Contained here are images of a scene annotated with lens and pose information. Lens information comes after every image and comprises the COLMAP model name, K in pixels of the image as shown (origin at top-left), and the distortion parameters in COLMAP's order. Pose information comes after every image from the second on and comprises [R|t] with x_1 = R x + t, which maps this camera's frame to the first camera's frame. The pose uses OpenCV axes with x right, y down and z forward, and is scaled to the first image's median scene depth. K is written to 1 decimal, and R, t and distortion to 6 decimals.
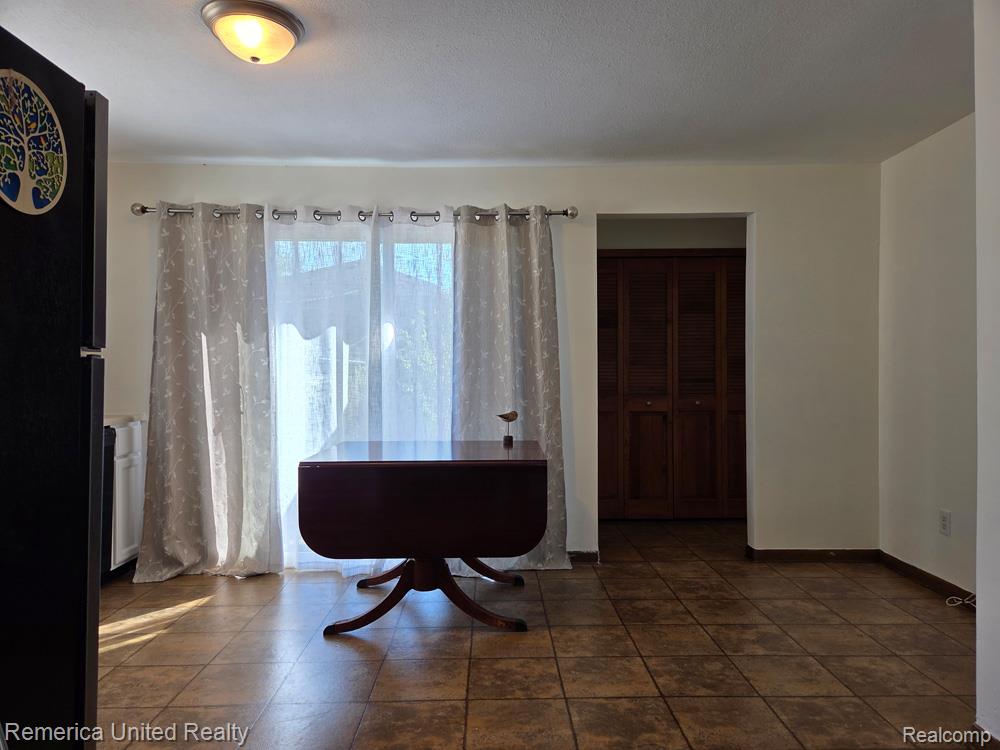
lens RADIAL K [[664.7, 0, 501.2], [0, 664.7, 373.4], [0, 0, 1]] dist [0.040922, -0.038743]
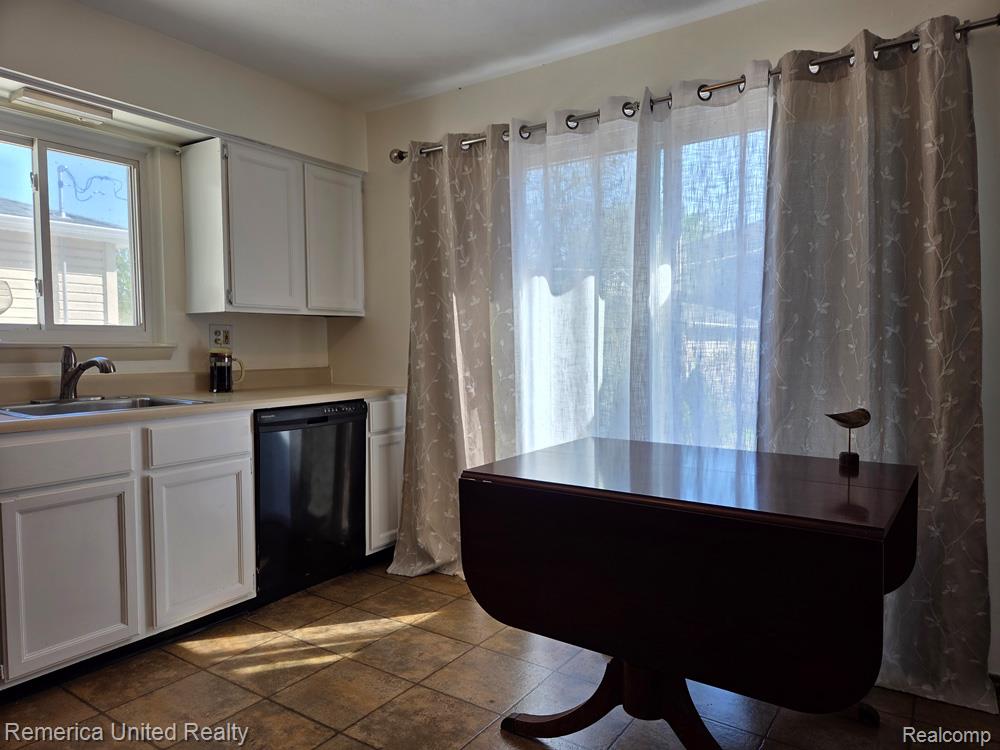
lens RADIAL K [[664.7, 0, 492.9], [0, 664.7, 373.3], [0, 0, 1]] dist [0.040922, -0.038743]
pose [[0.807427, 0.024146, -0.589473, 0.090082], [0.006517, 0.998736, 0.049837, -0.001422], [0.589932, -0.044081, 0.806249, 0.355869]]
